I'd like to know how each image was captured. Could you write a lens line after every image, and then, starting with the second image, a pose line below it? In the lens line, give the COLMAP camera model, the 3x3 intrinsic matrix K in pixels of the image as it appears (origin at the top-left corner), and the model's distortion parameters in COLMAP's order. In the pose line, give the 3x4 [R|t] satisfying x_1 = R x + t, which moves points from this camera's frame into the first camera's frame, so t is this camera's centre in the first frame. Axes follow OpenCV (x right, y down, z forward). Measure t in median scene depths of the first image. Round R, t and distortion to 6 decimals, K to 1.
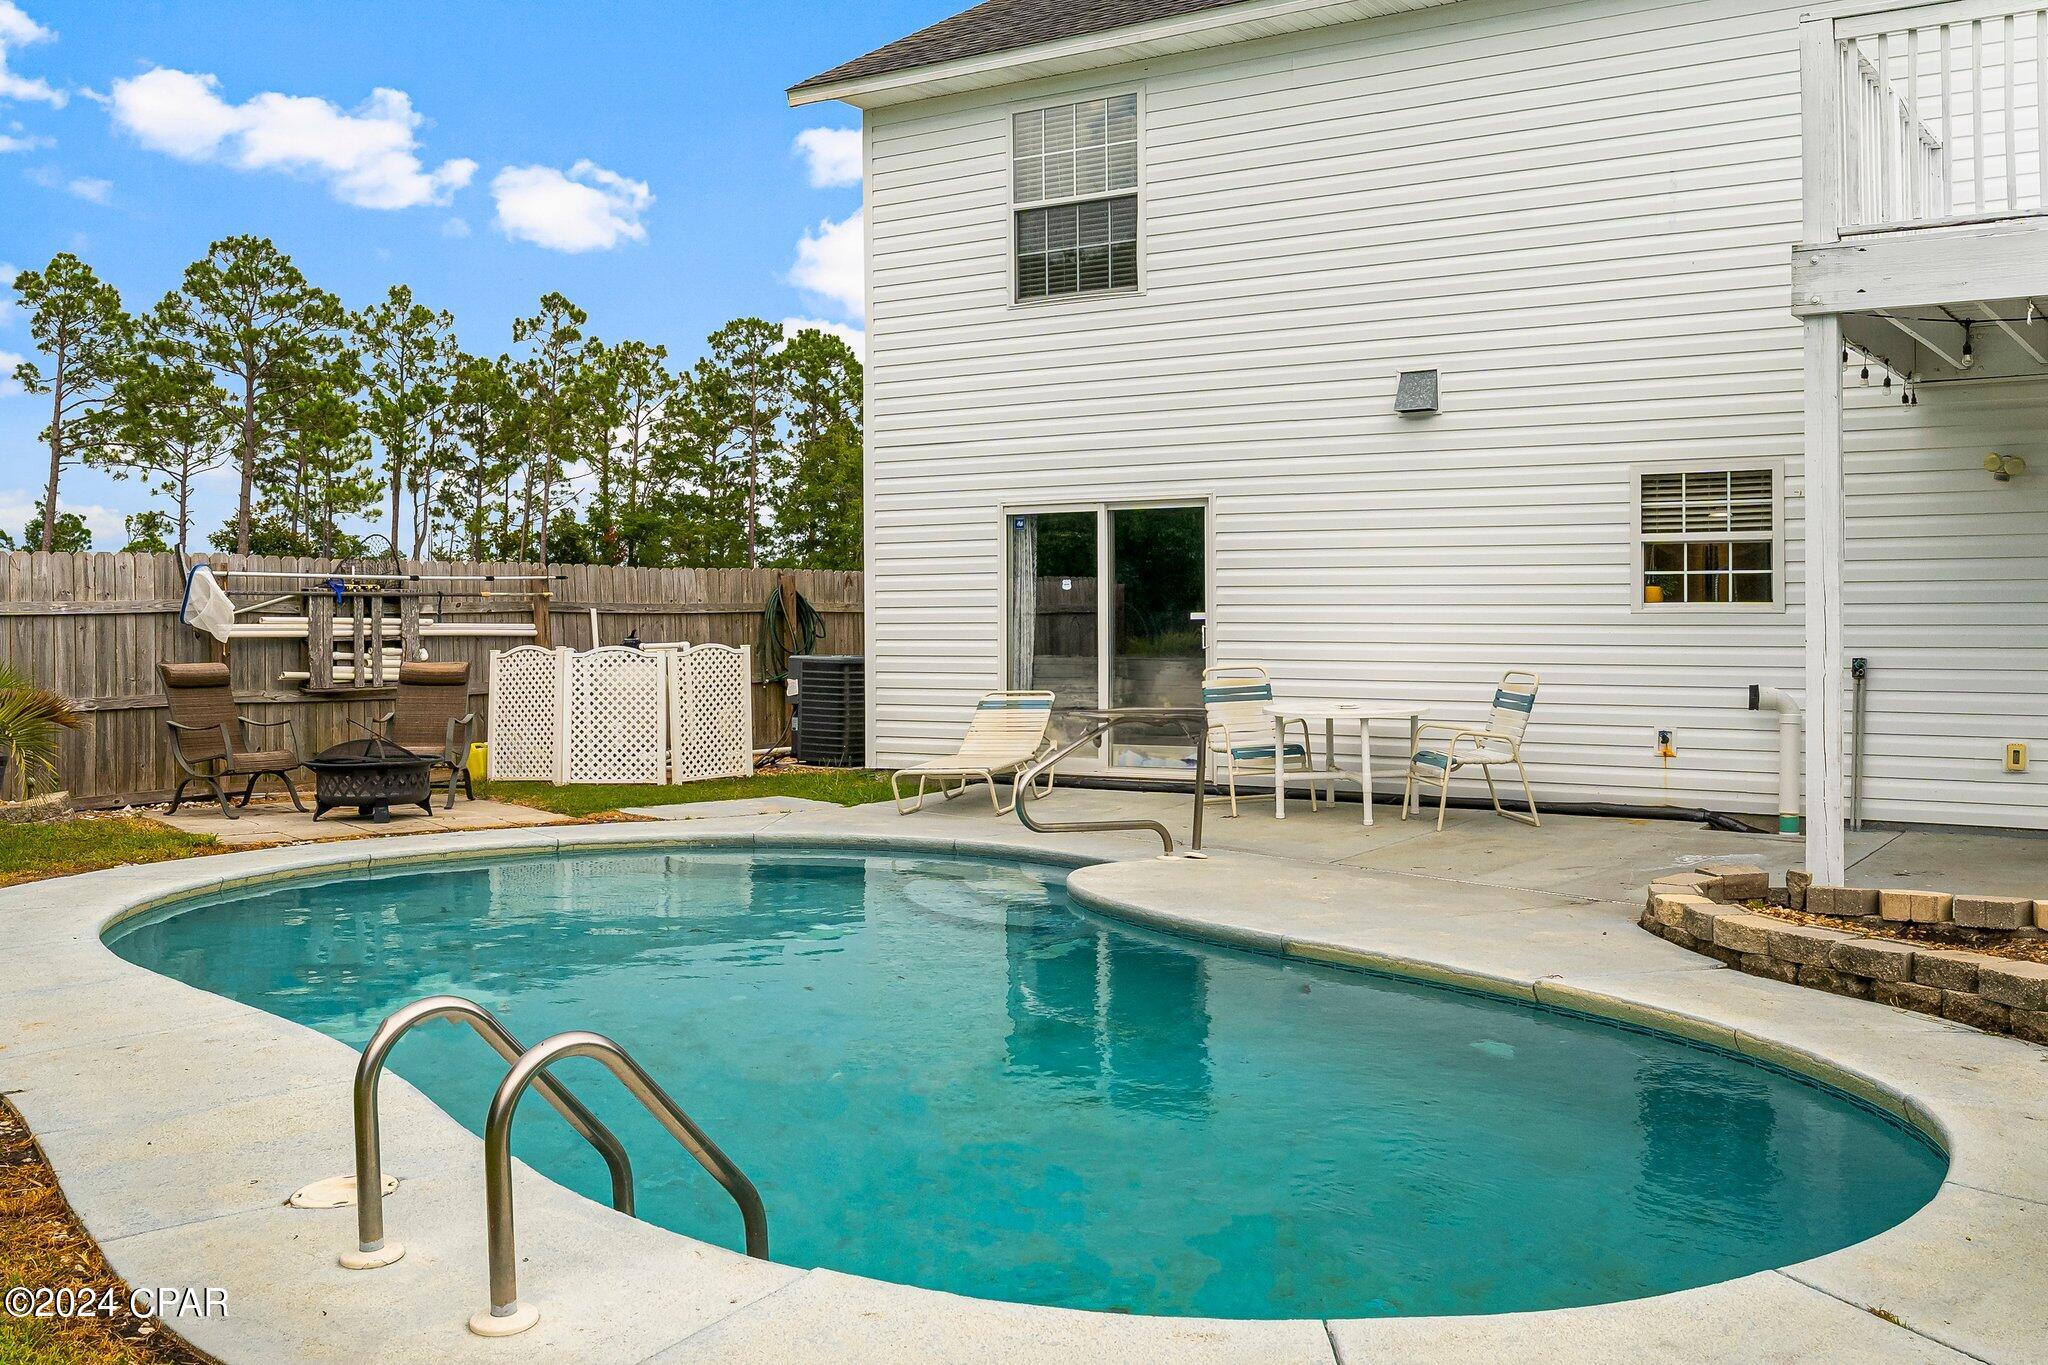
lens RADIAL K [[1962.6, 0, 1013.0], [0, 1962.6, 624.7], [0, 0, 1]] dist [-0.009583, -0.004585]
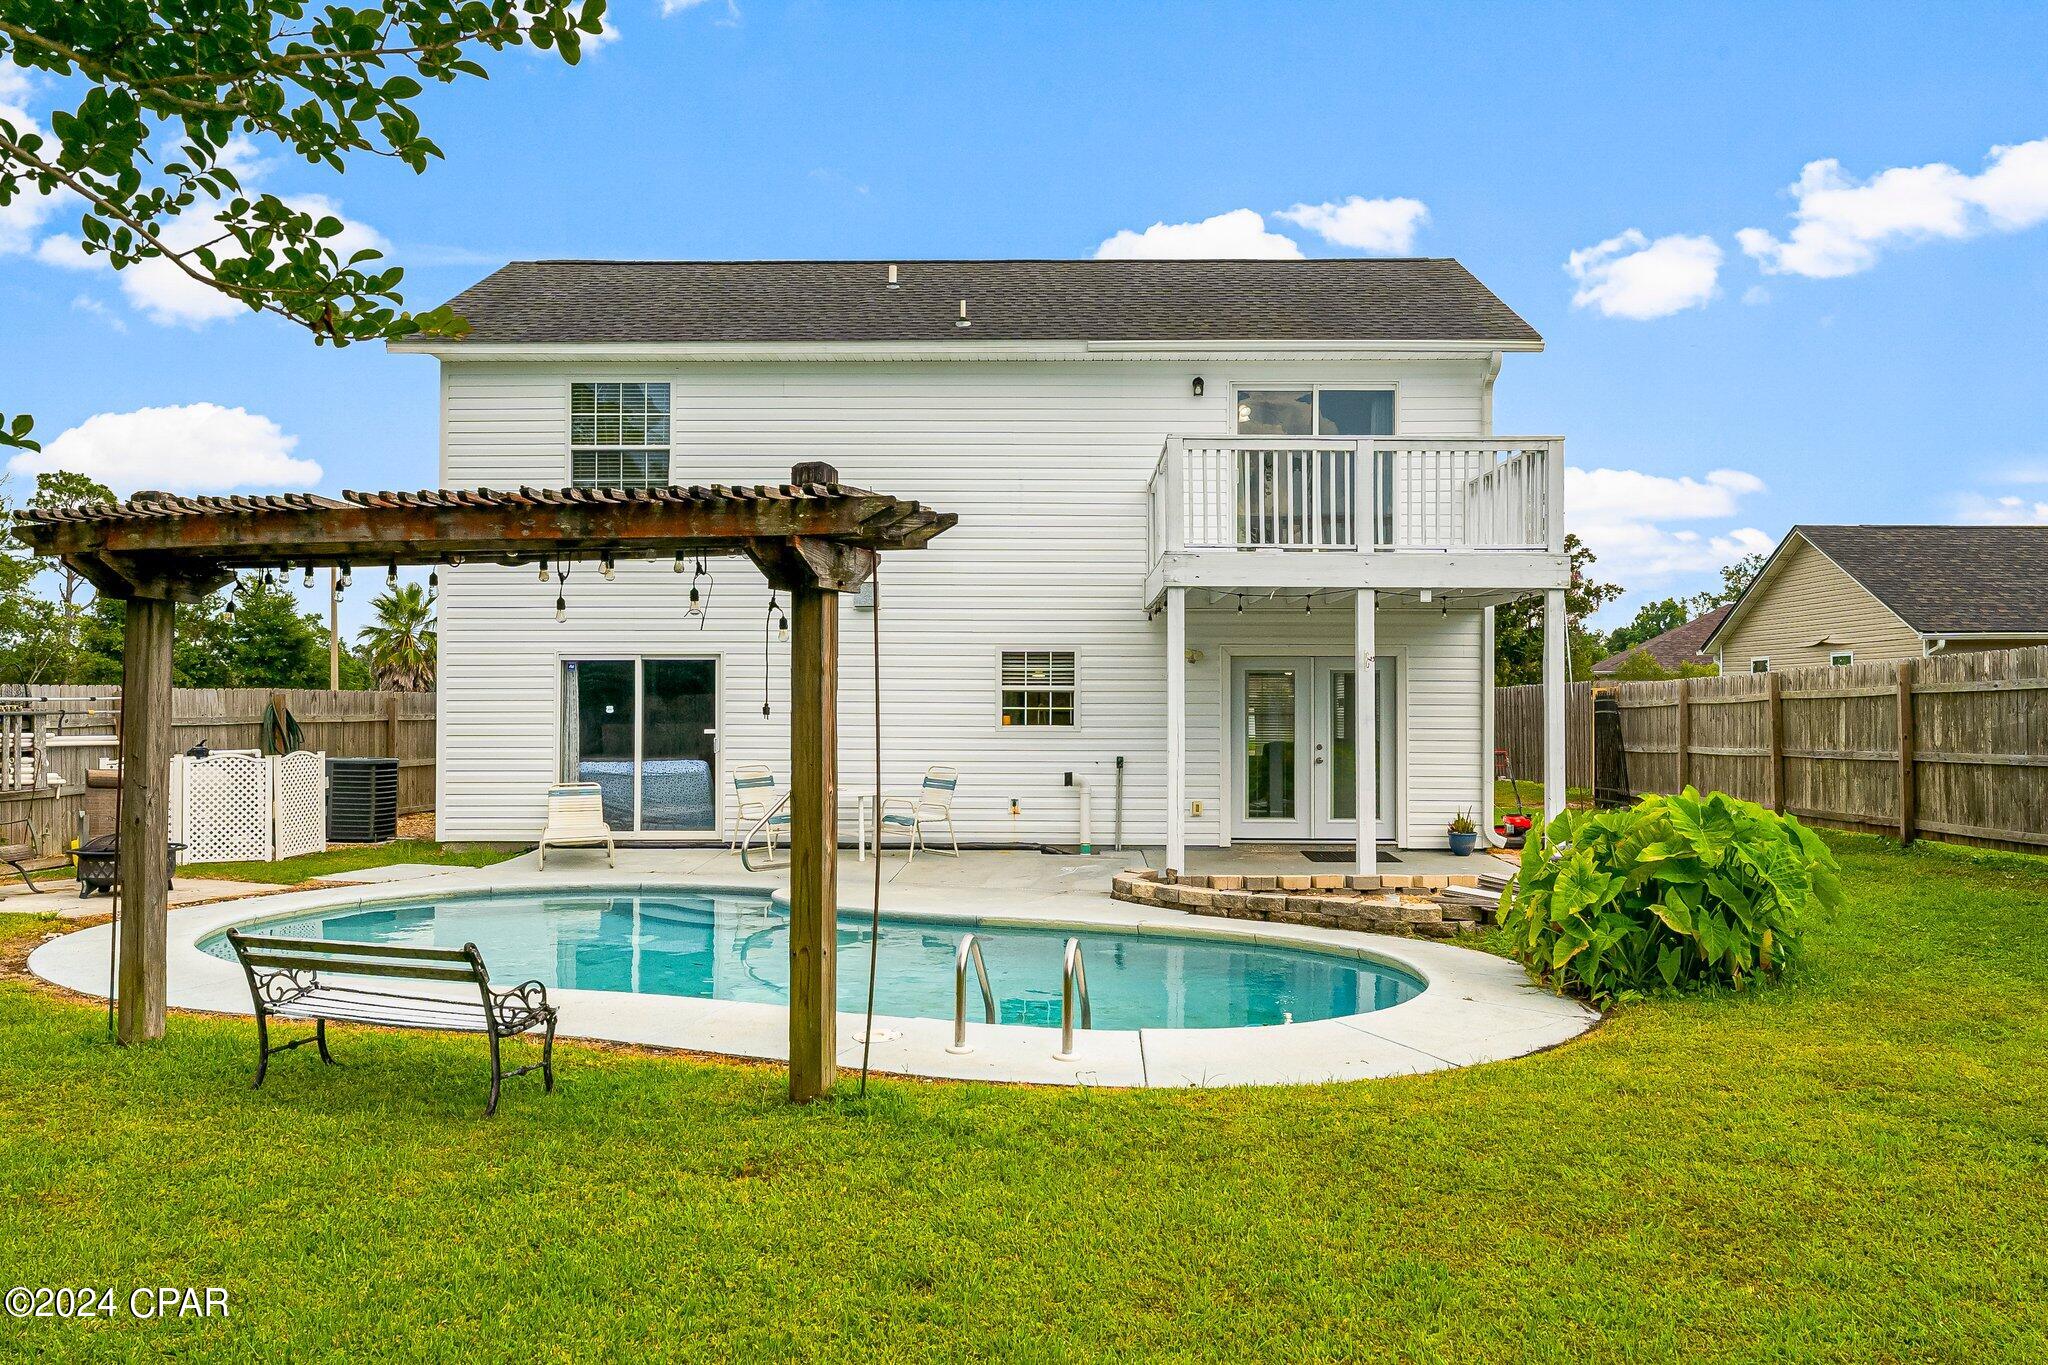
lens RADIAL K [[1591.1, 0, 1027.0], [0, 1591.1, 675.8], [0, 0, 1]] dist [-0.003171, -0.002337]
pose [[0.841547, 0.015691, 0.539955, -0.342471], [-0.002706, 0.999688, -0.024834, -0.016415], [-0.540177, 0.019438, 0.841327, -0.158816]]
